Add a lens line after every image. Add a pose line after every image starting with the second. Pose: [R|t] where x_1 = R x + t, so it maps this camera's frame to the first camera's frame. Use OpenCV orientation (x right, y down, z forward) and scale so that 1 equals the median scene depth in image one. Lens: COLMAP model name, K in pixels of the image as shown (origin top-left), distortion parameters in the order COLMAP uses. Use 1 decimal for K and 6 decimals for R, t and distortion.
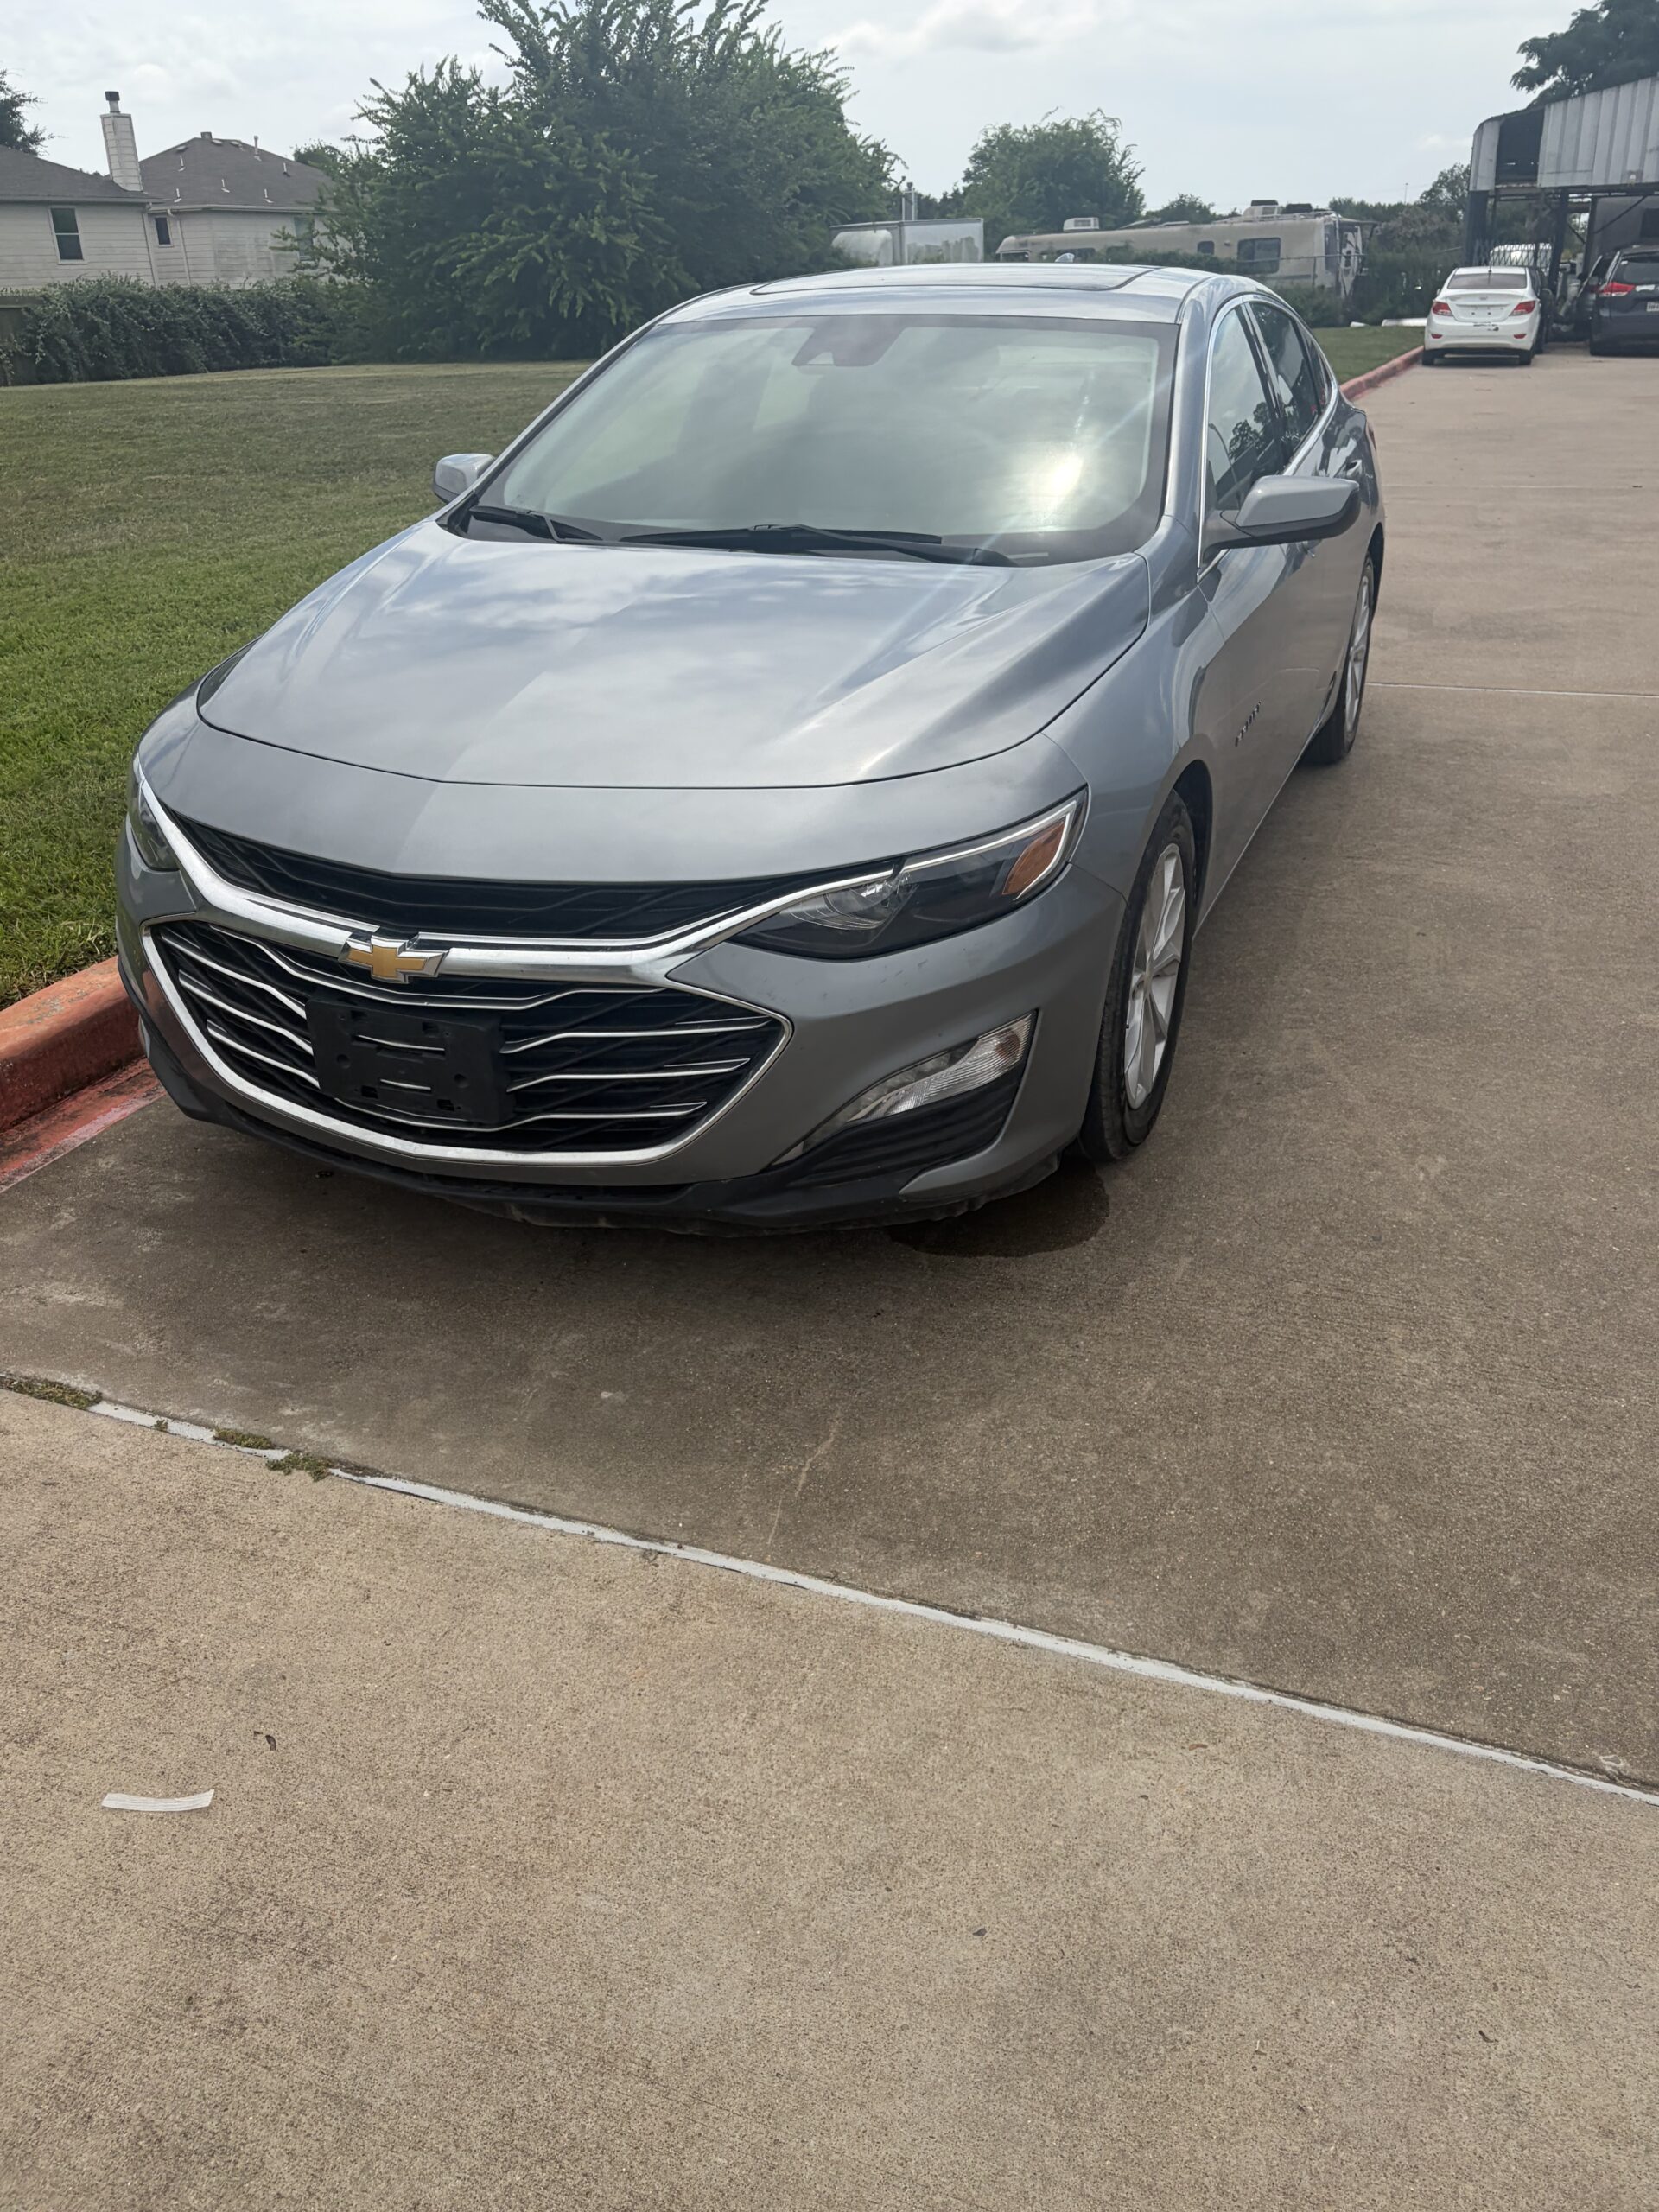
lens RADIAL K [[1688.8, 0, 841.0], [0, 1688.8, 1101.5], [0, 0, 1]] dist [0.051949, -0.064221]
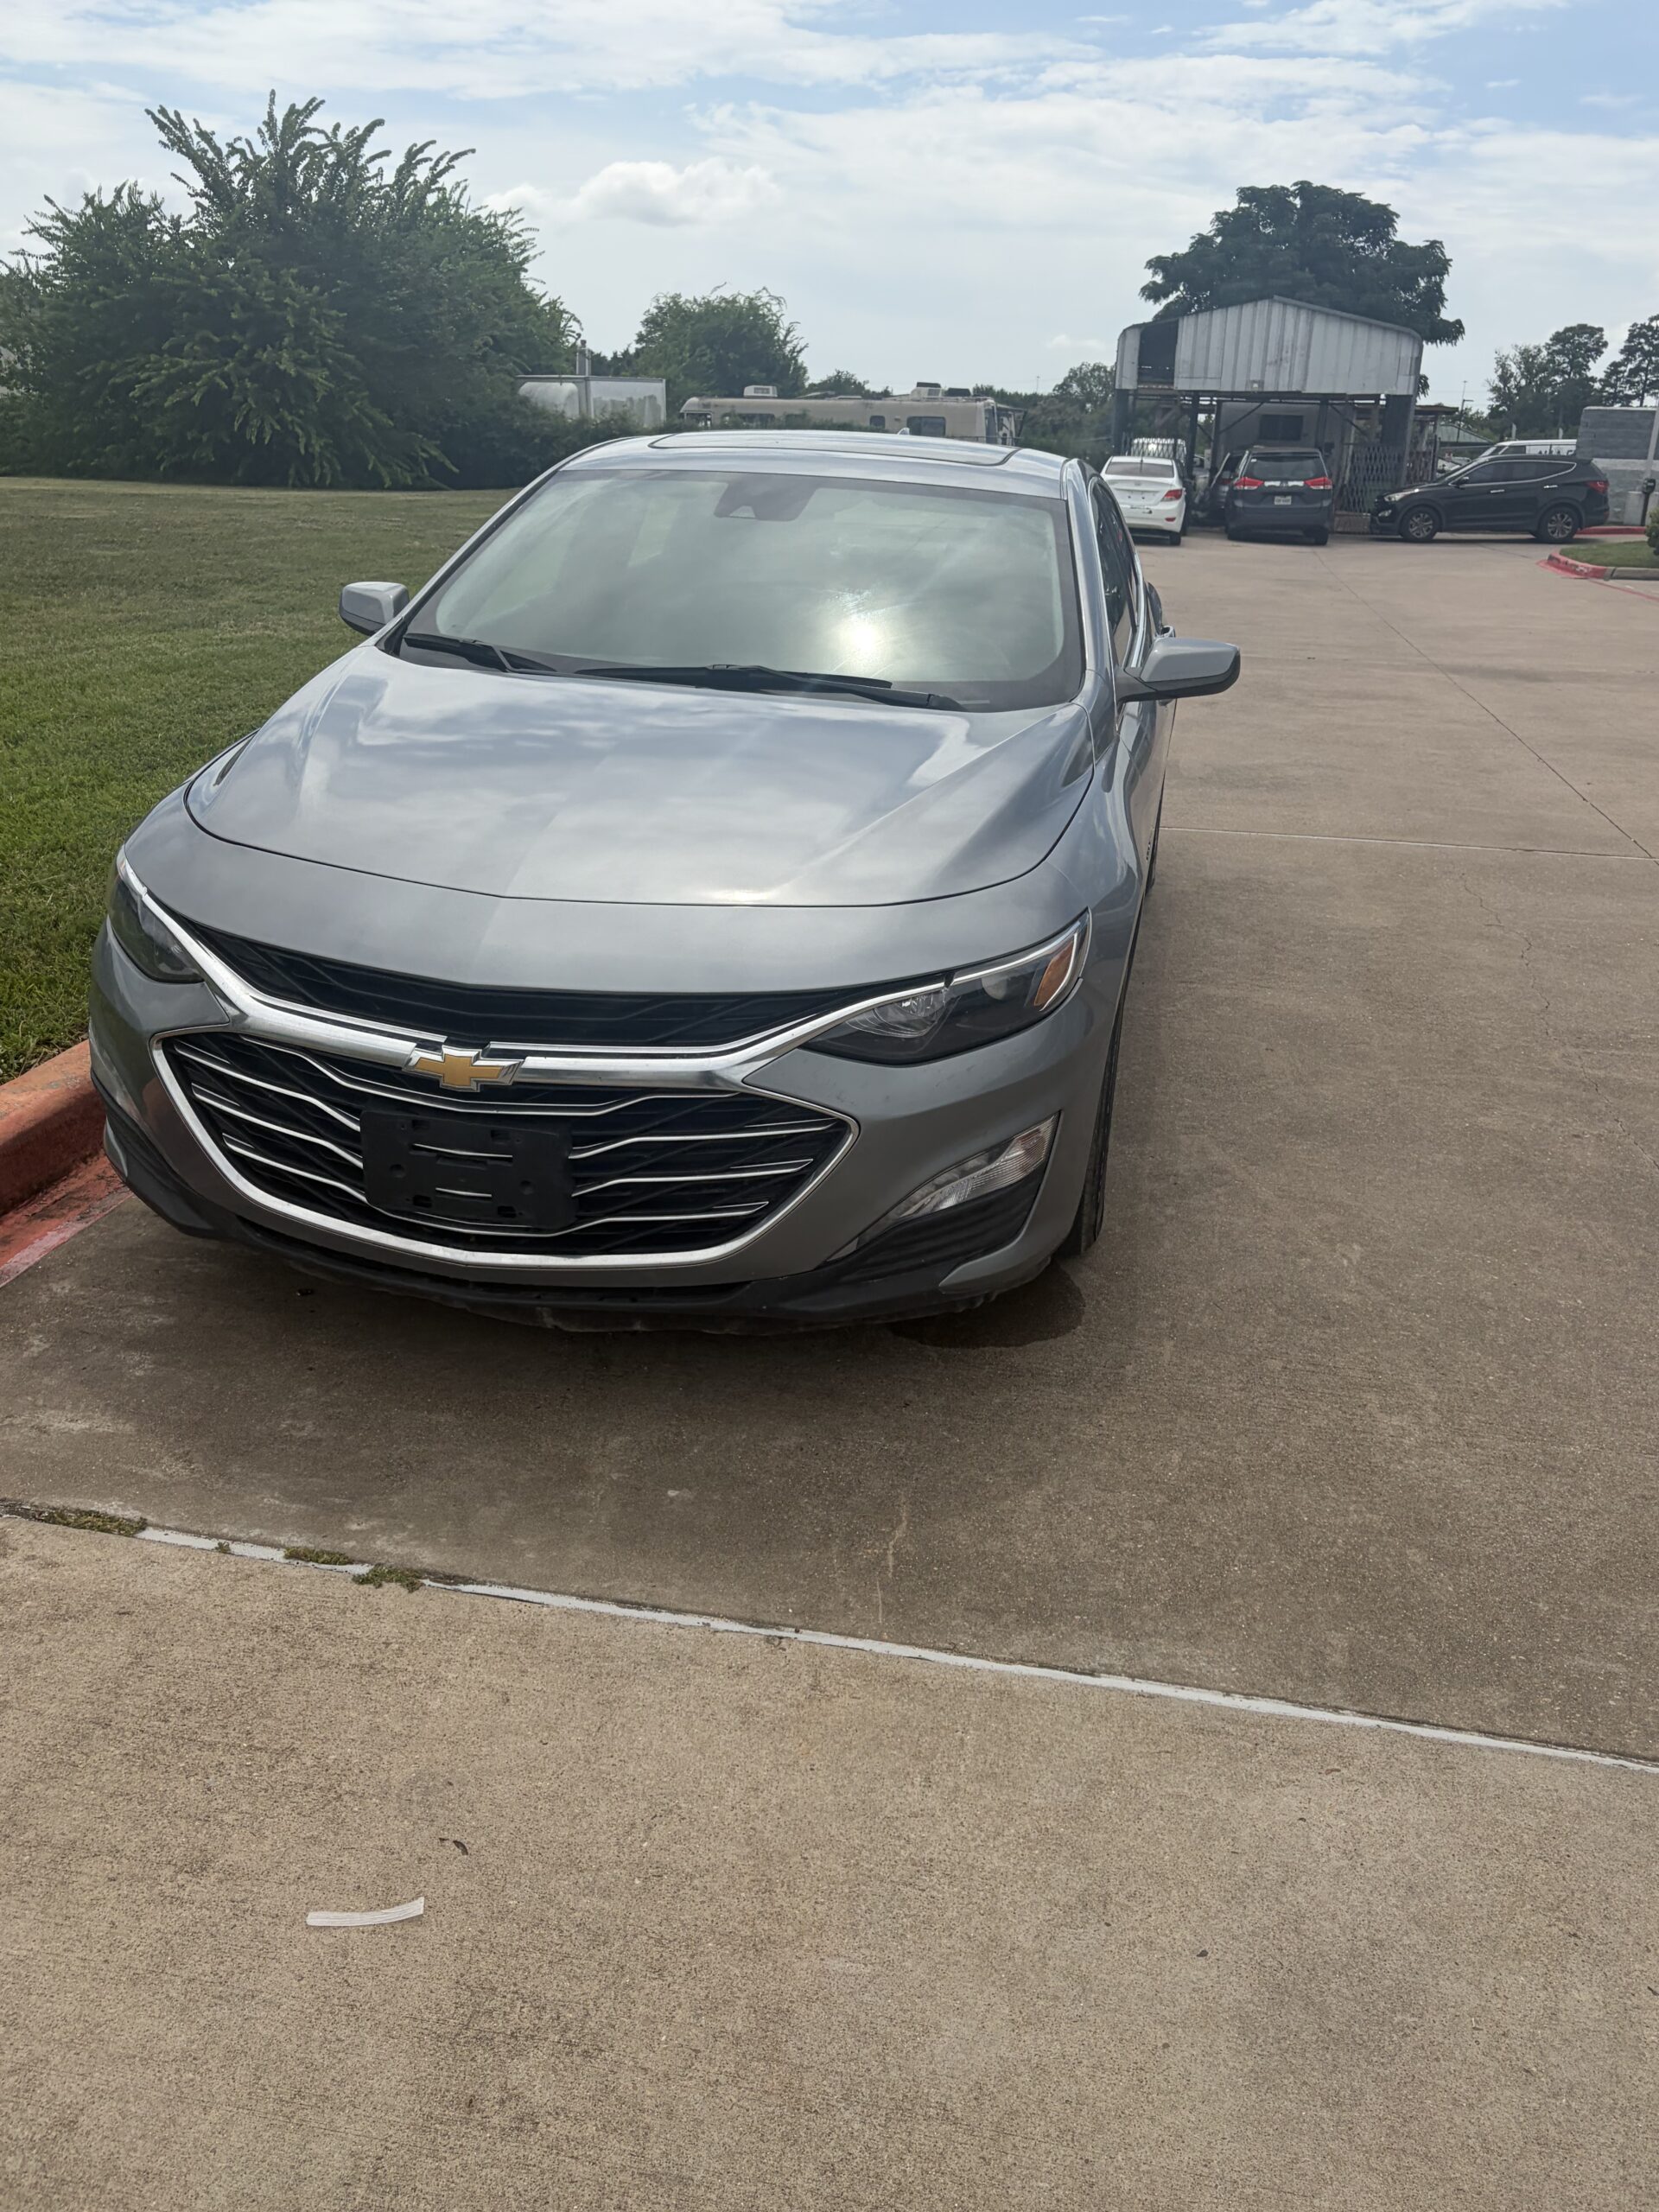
lens RADIAL K [[1688.8, 0, 841.0], [0, 1688.8, 1101.5], [0, 0, 1]] dist [0.051949, -0.064221]
pose [[0.981311, -0.009197, 0.192210, -0.193004], [0.023906, 0.996946, -0.074348, 0.013897], [-0.190939, 0.077553, 0.978533, -0.030321]]
